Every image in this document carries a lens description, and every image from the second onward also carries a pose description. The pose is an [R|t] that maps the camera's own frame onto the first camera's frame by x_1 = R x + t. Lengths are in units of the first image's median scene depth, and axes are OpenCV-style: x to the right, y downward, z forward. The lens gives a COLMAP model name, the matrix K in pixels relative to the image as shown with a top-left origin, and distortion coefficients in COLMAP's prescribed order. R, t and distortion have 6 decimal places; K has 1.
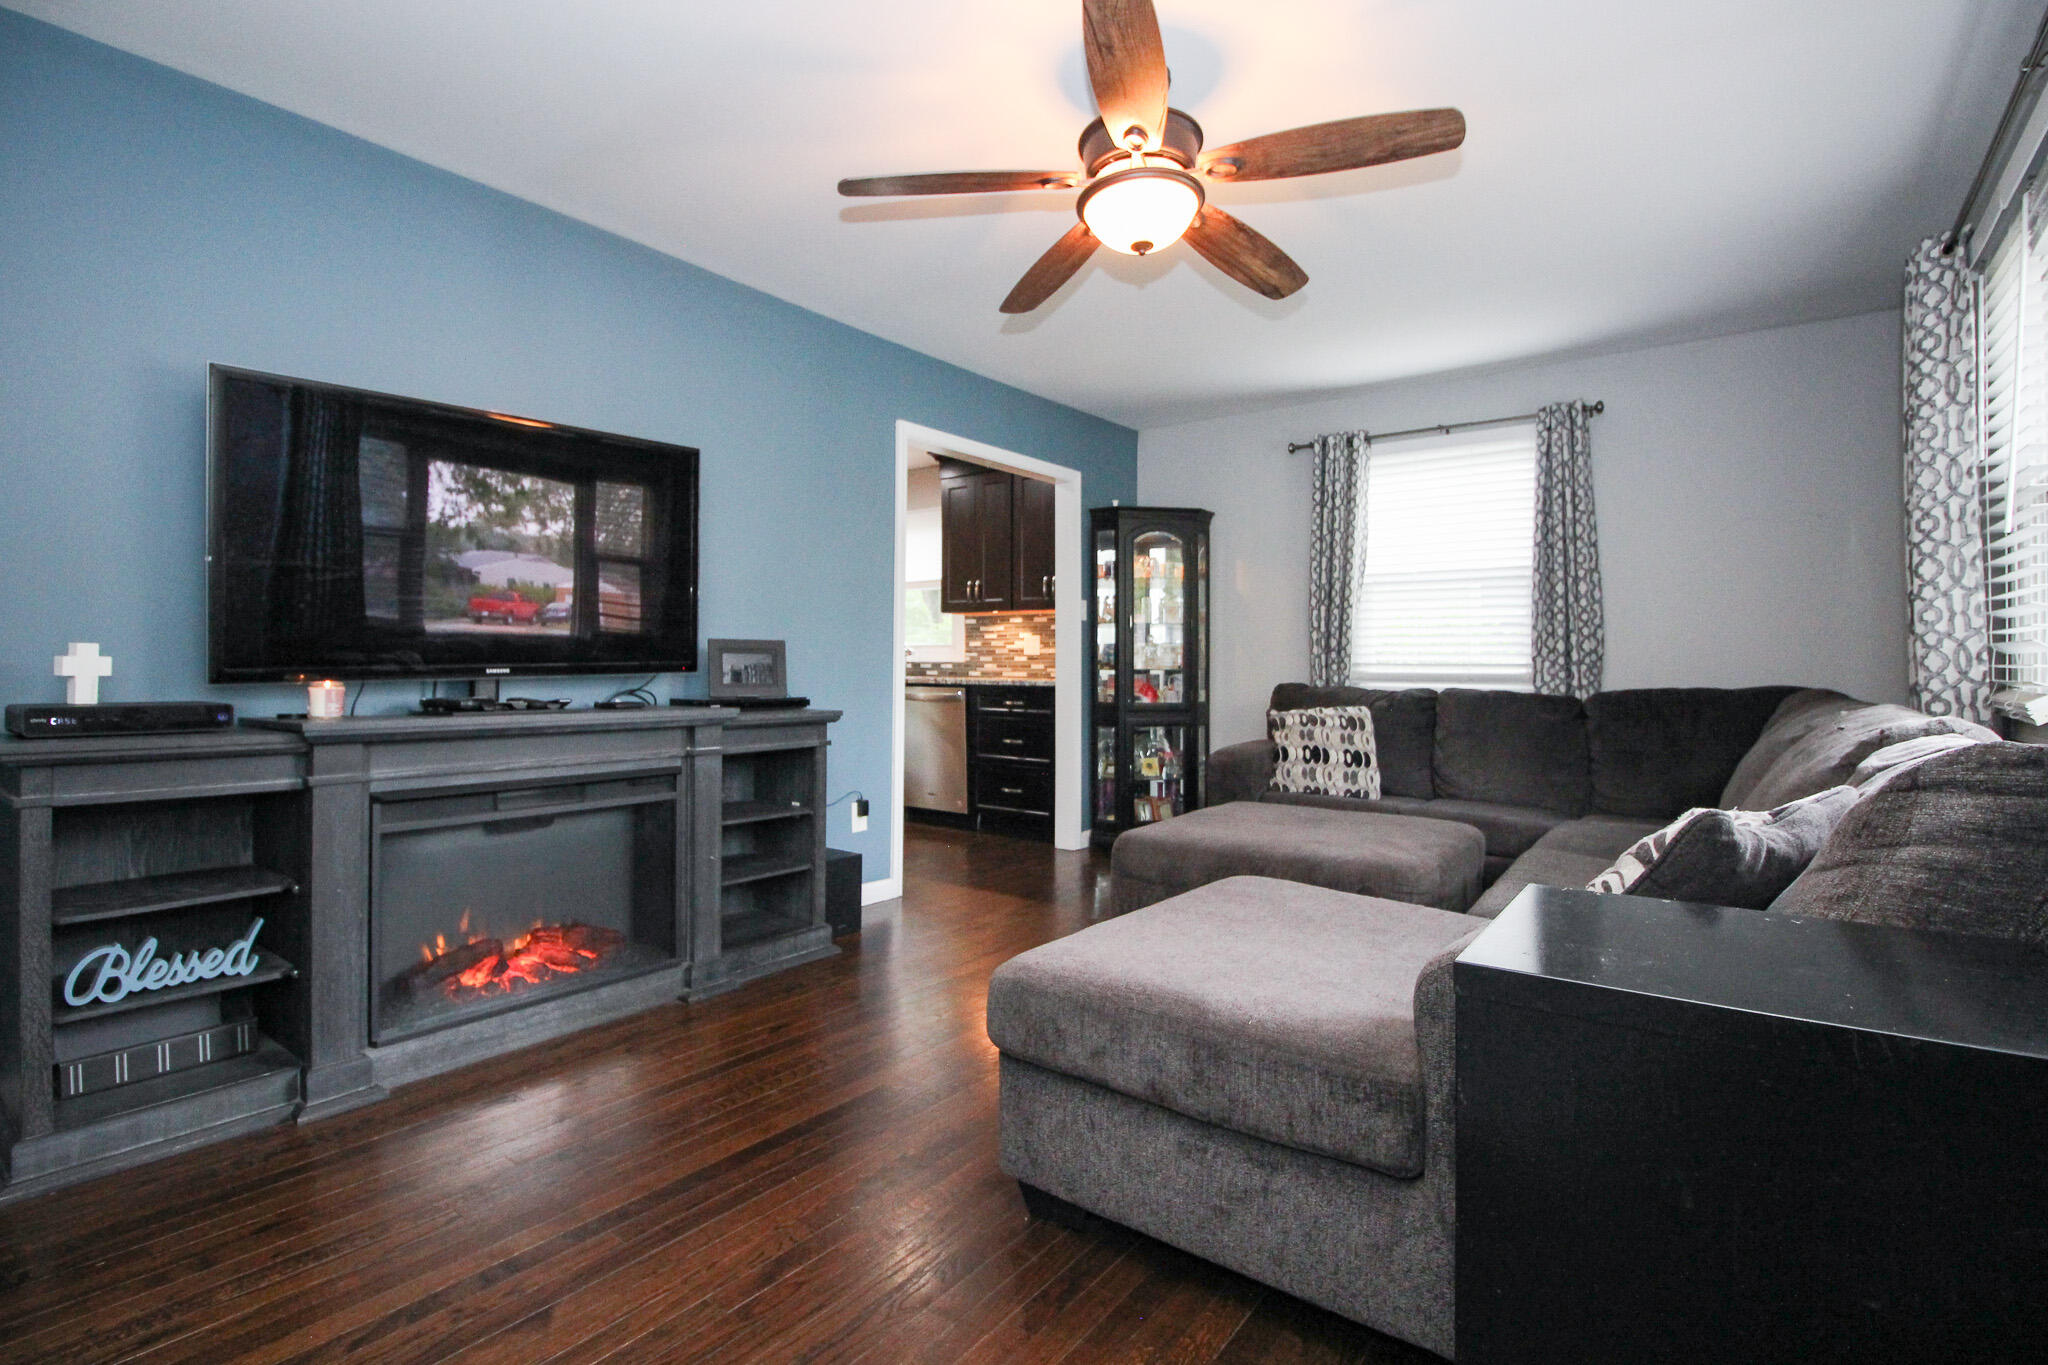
lens RADIAL K [[950.8, 0, 1020.8], [0, 950.8, 674.5], [0, 0, 1]] dist [-0.007467, -0.005958]
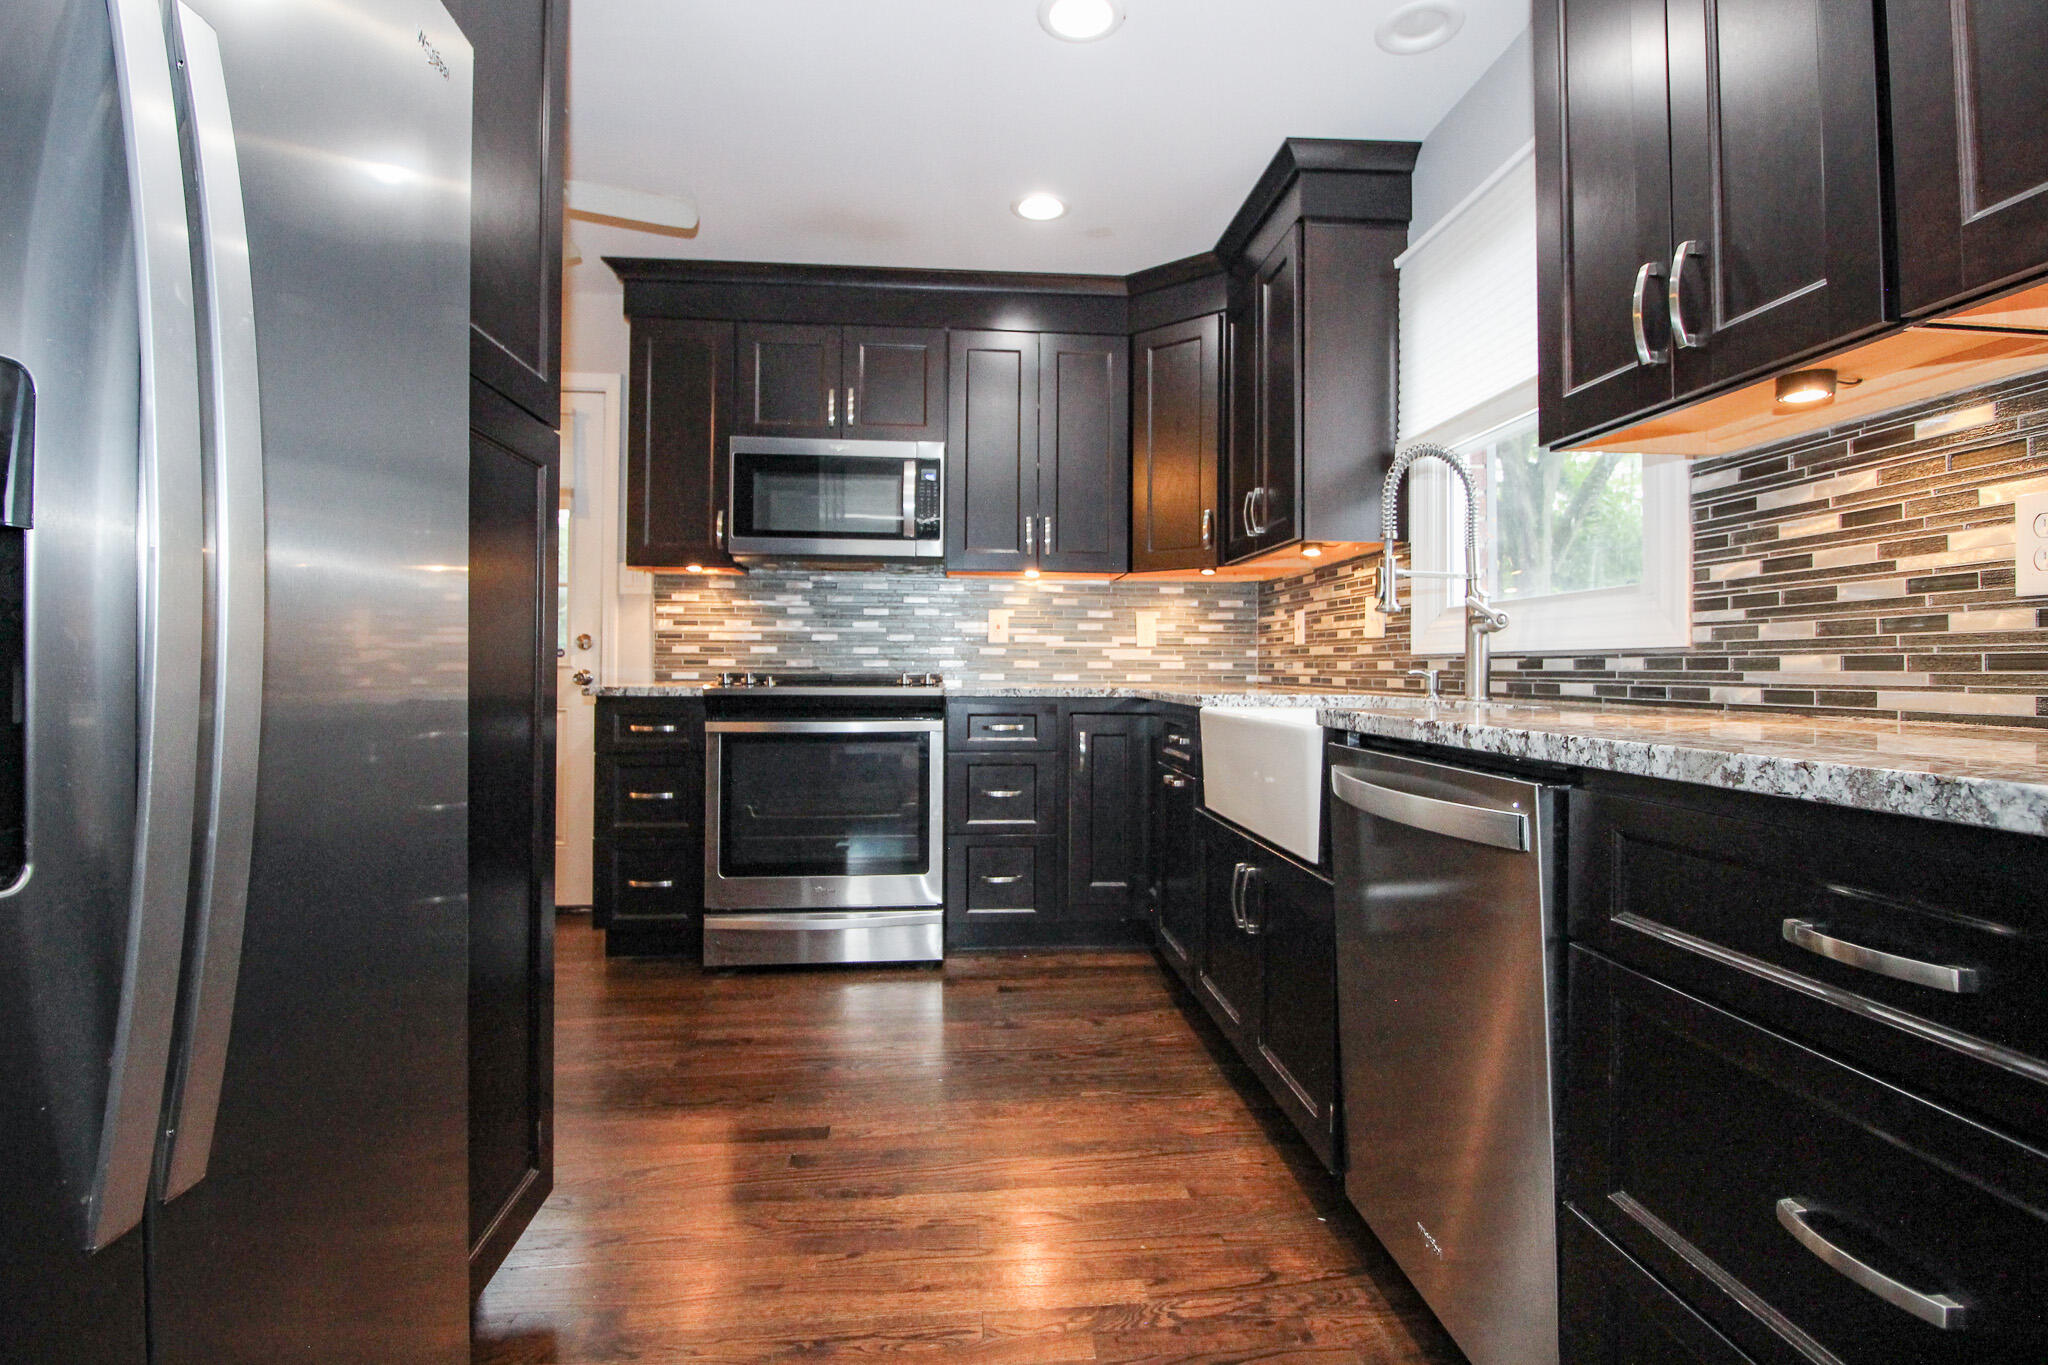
lens RADIAL K [[950.8, 0, 1031.1], [0, 950.8, 662.9], [0, 0, 1]] dist [-0.007467, -0.005958]
pose [[0.675910, -0.010802, -0.736905, 0.011932], [-0.000927, 0.999879, -0.015507, -0.008033], [0.736984, 0.011164, 0.675818, 1.131243]]
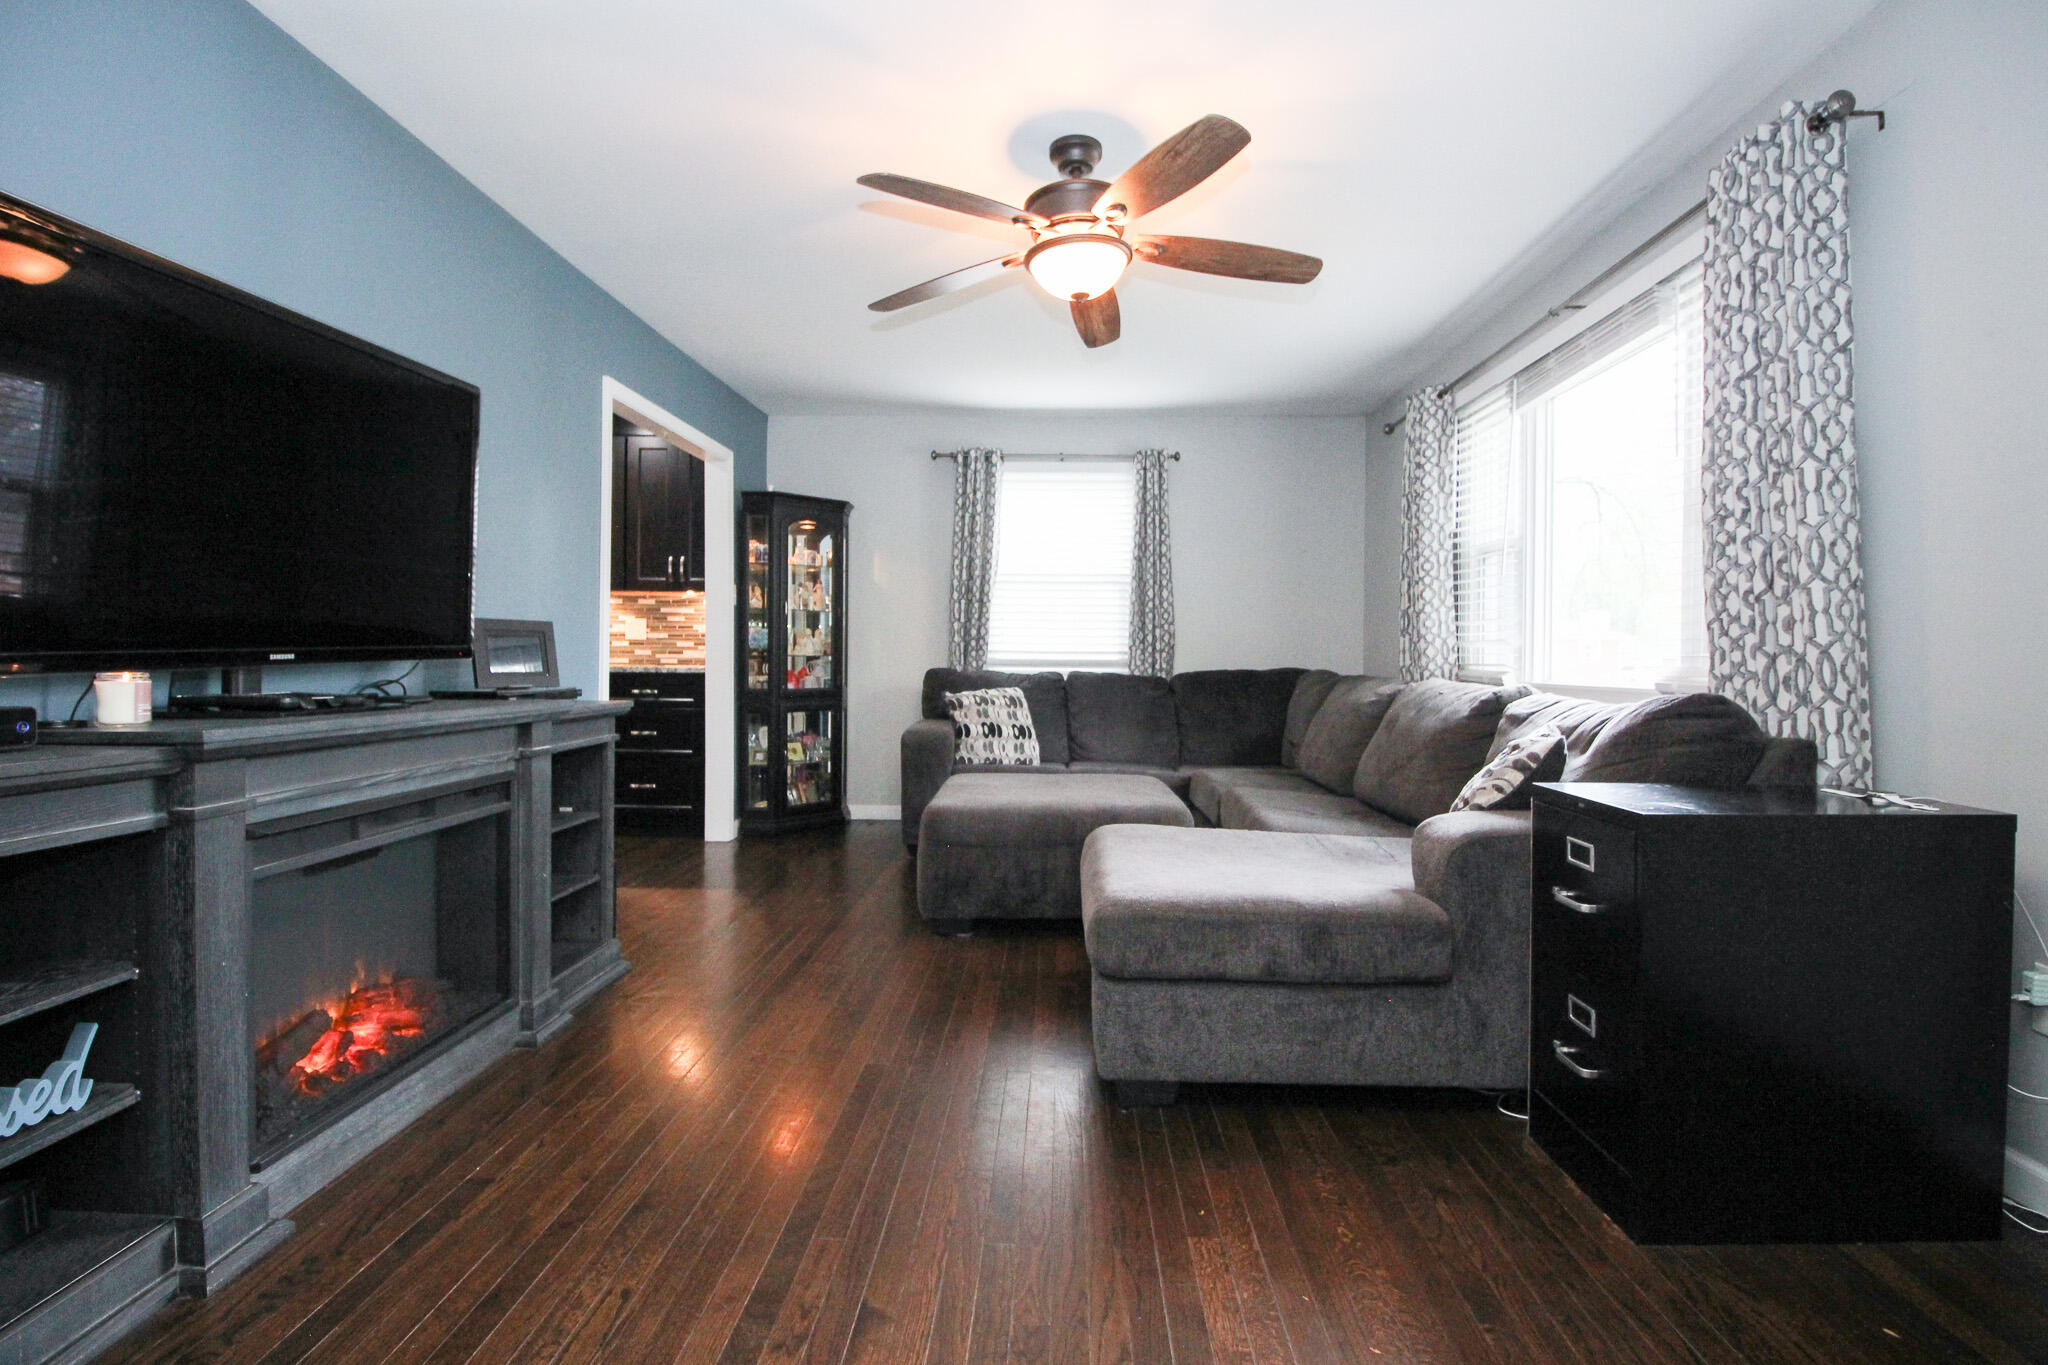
lens RADIAL K [[950.8, 0, 1025.4], [0, 950.8, 677.9], [0, 0, 1]] dist [-0.007467, -0.005958]
pose [[0.820728, -0.012076, 0.571192, -0.313369], [0.001462, 0.999818, 0.019037, -0.000495], [-0.571317, -0.014789, 0.820596, 0.034619]]
